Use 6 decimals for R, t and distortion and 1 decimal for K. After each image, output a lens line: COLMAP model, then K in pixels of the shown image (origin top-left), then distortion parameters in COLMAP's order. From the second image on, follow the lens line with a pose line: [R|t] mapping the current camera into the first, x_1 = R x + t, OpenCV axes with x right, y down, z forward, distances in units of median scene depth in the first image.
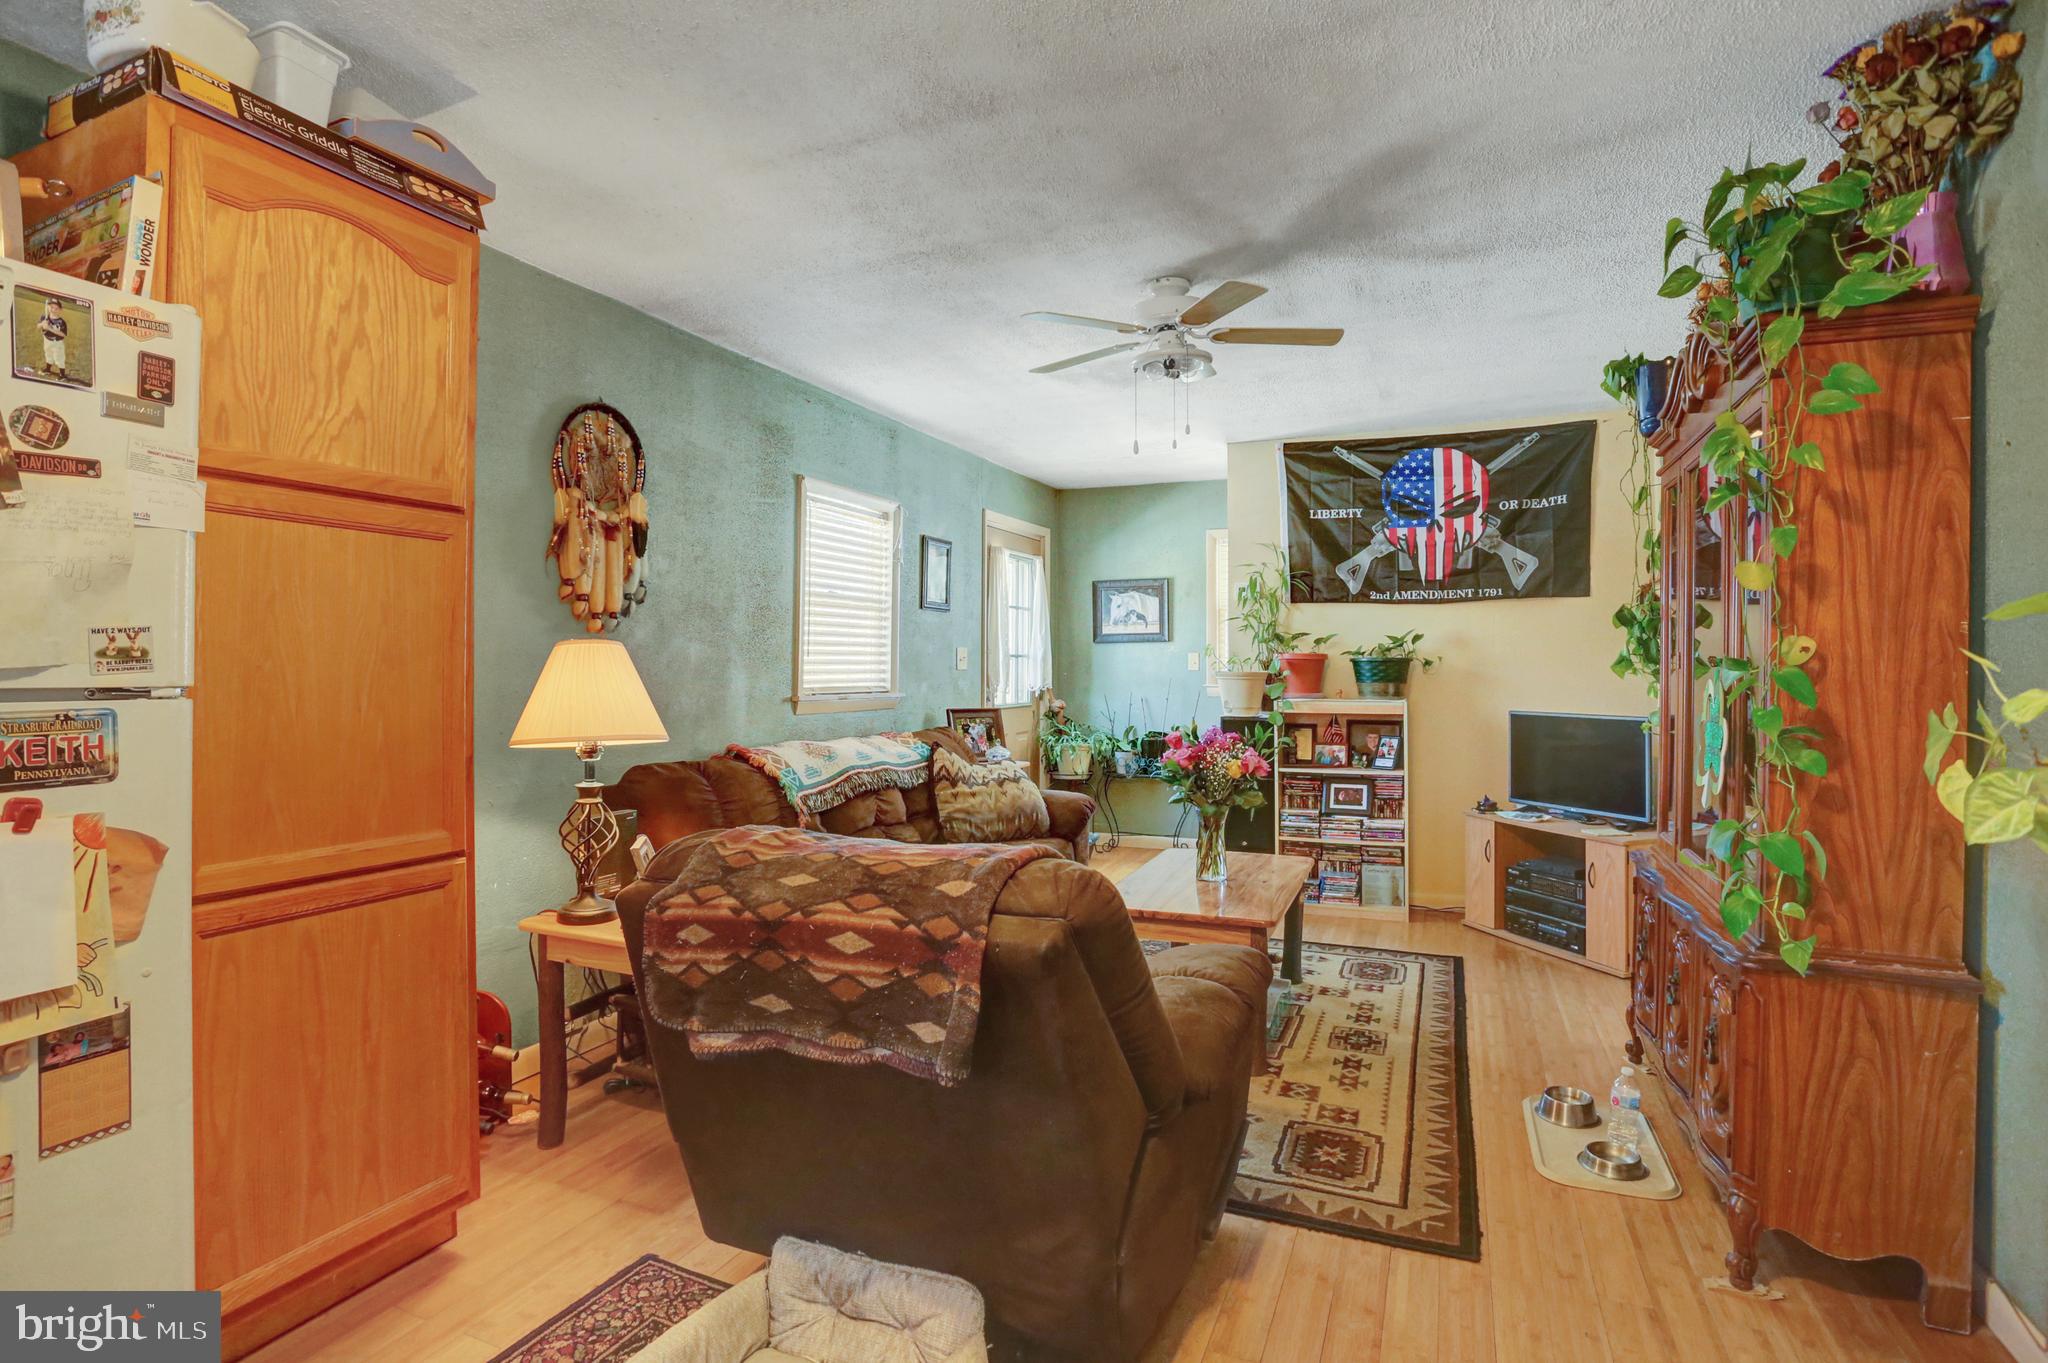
lens RADIAL K [[967.3, 0, 1019.7], [0, 967.3, 656.3], [0, 0, 1]] dist [-0.087996, 0.035116]
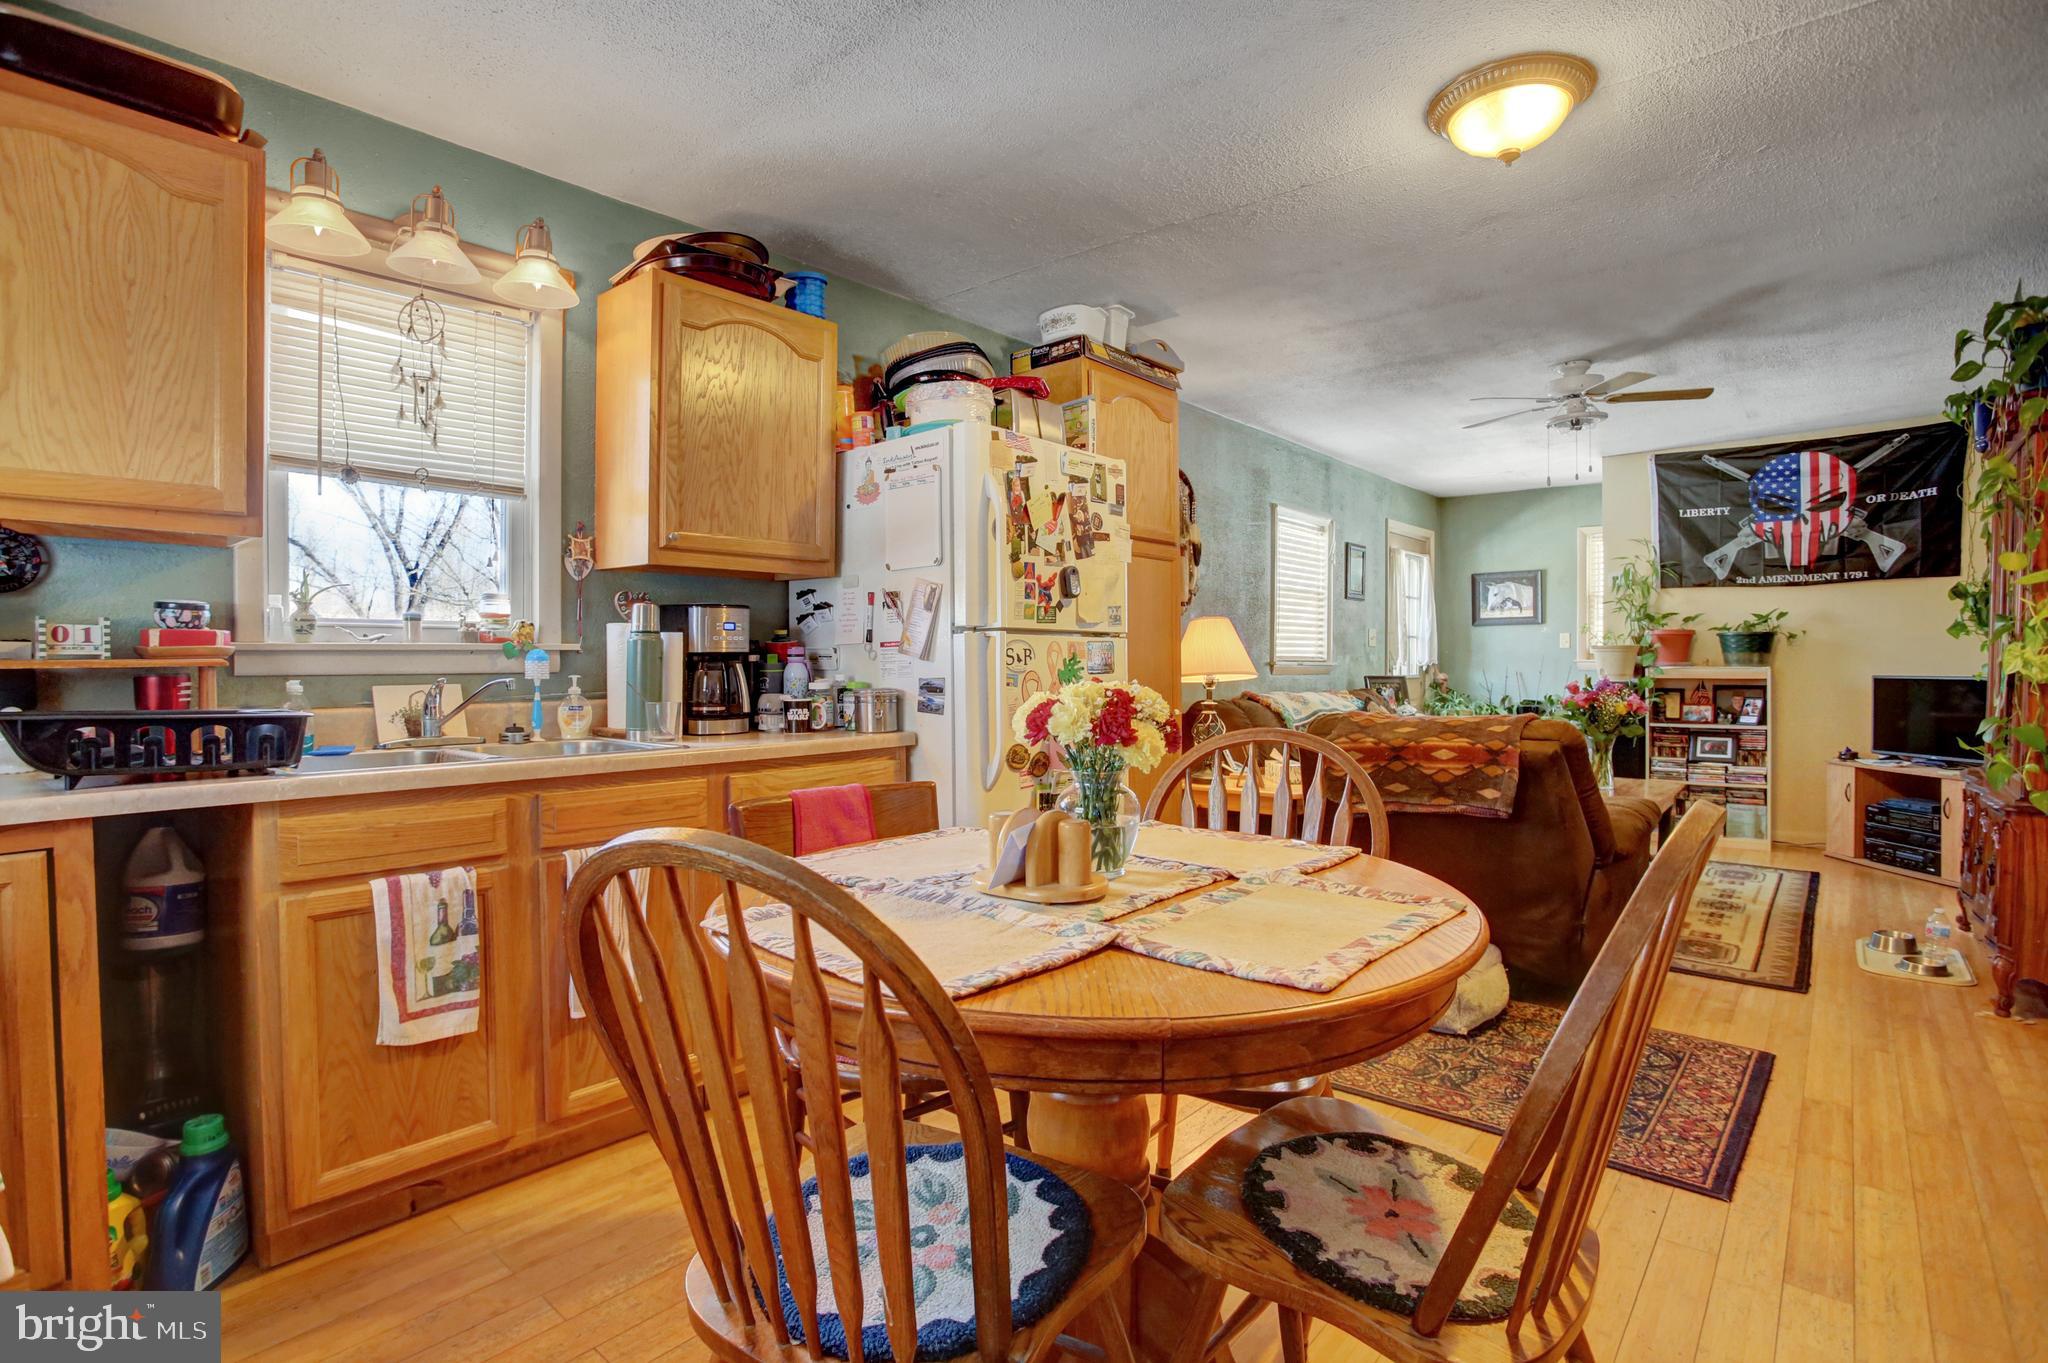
lens RADIAL K [[1003.7, 0, 1007.5], [0, 1003.7, 681.4], [0, 0, 1]] dist [-0.069776, 0.027217]
pose [[0.955987, 0.001726, -0.293403, -0.155283], [0.005873, 0.999670, 0.025016, 0.028238], [0.293349, -0.025639, 0.955661, -0.455322]]
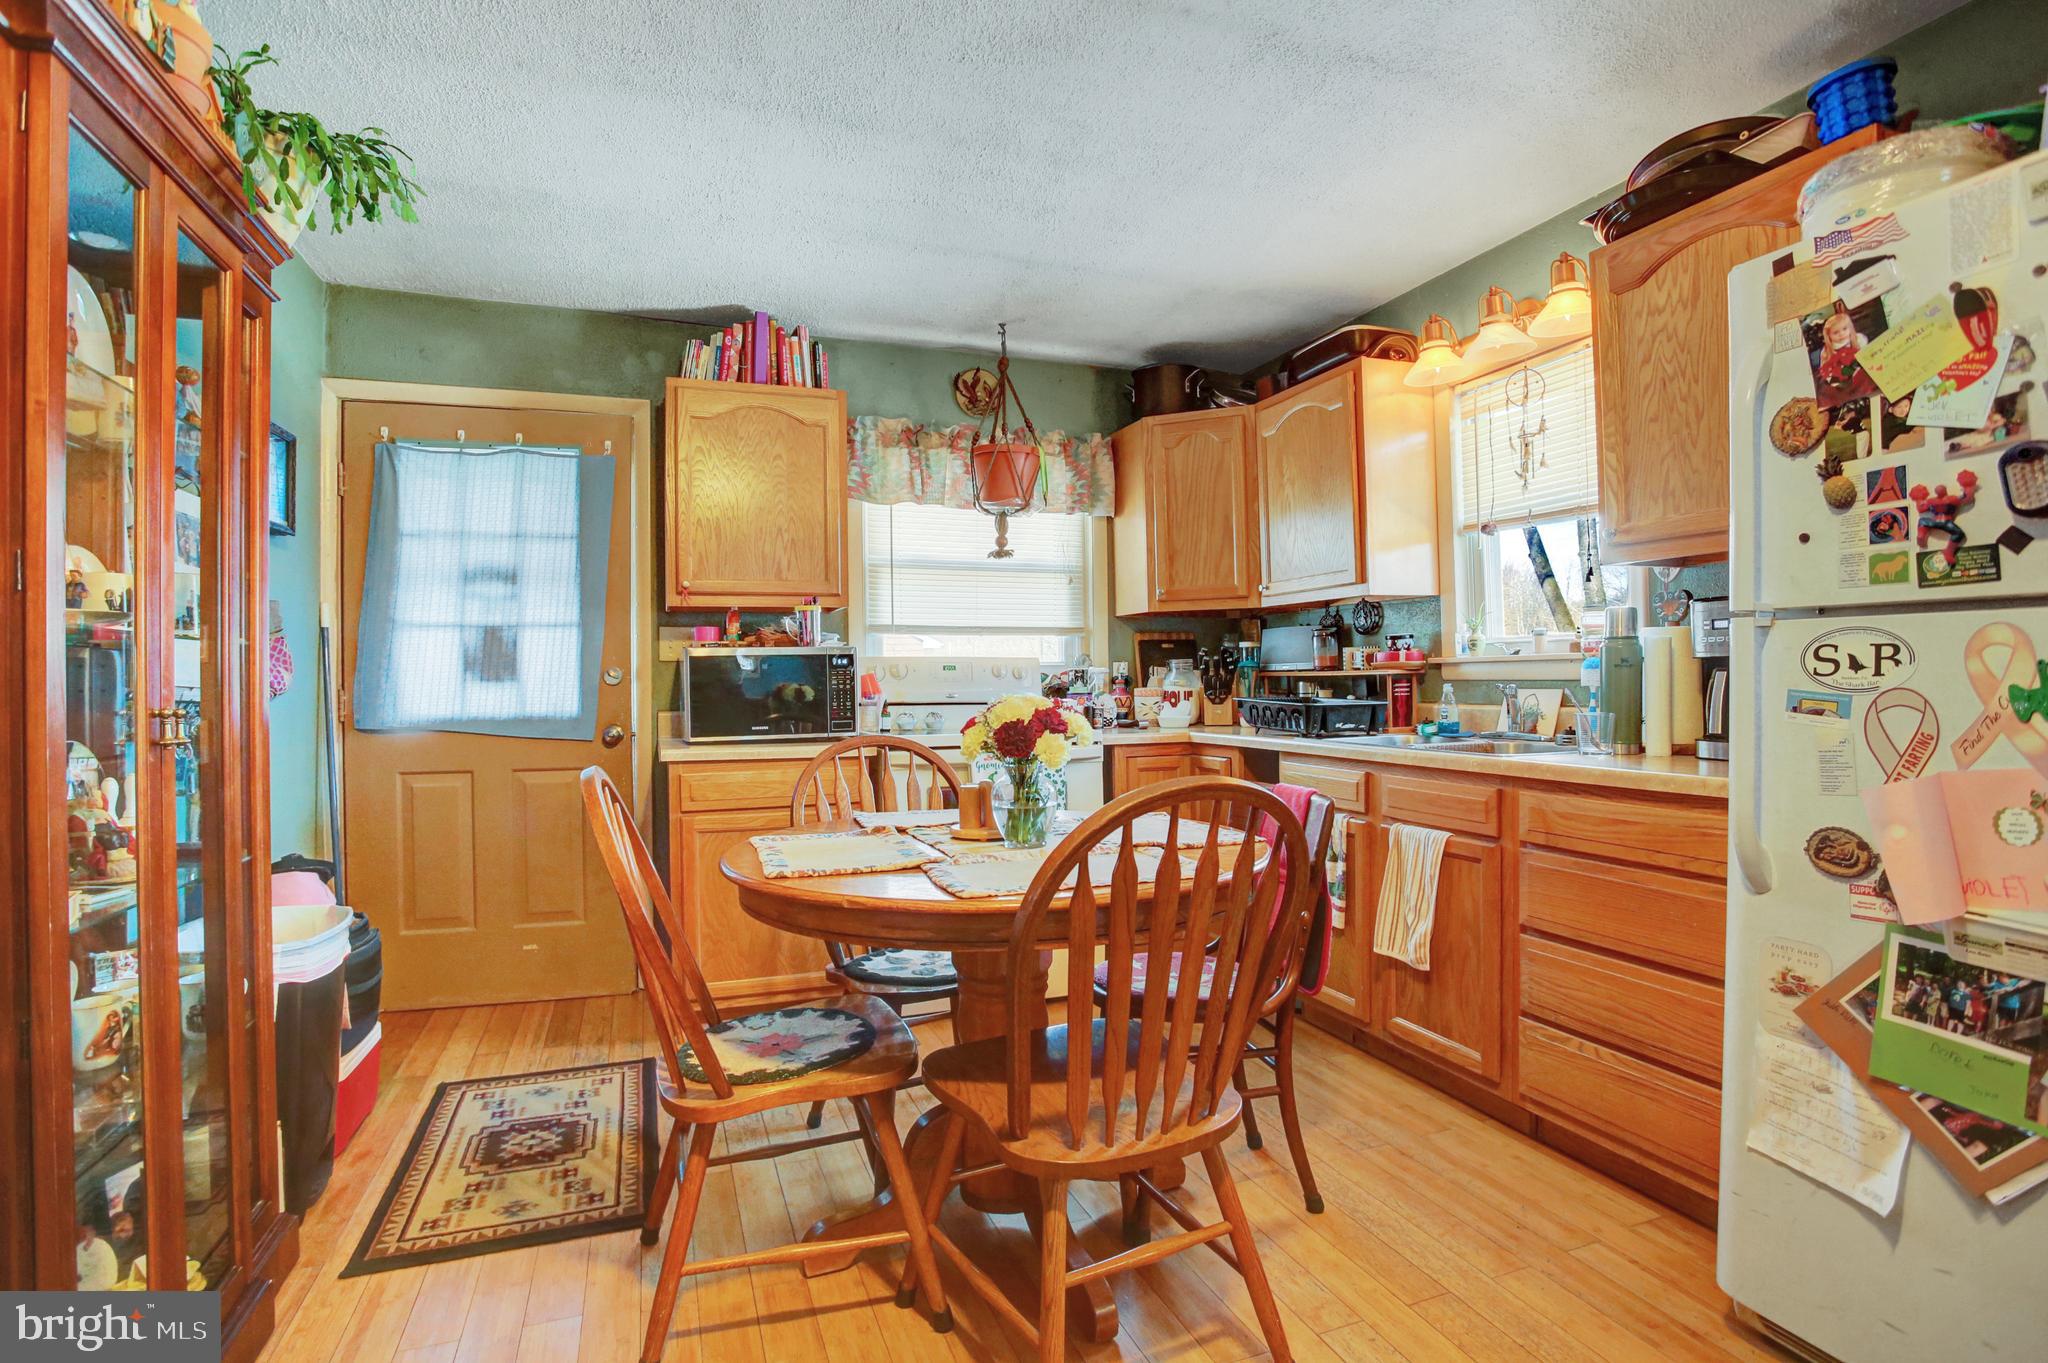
lens RADIAL K [[1008.6, 0, 1024.0], [0, 1008.6, 681.5], [0, 0, 1]] dist [-0.051690, 0.000252]
pose [[-0.710072, 0.011870, -0.704029, 0.100760], [0.017220, 0.999852, -0.000510, 0.031357], [0.703918, -0.012486, -0.710171, 0.250881]]
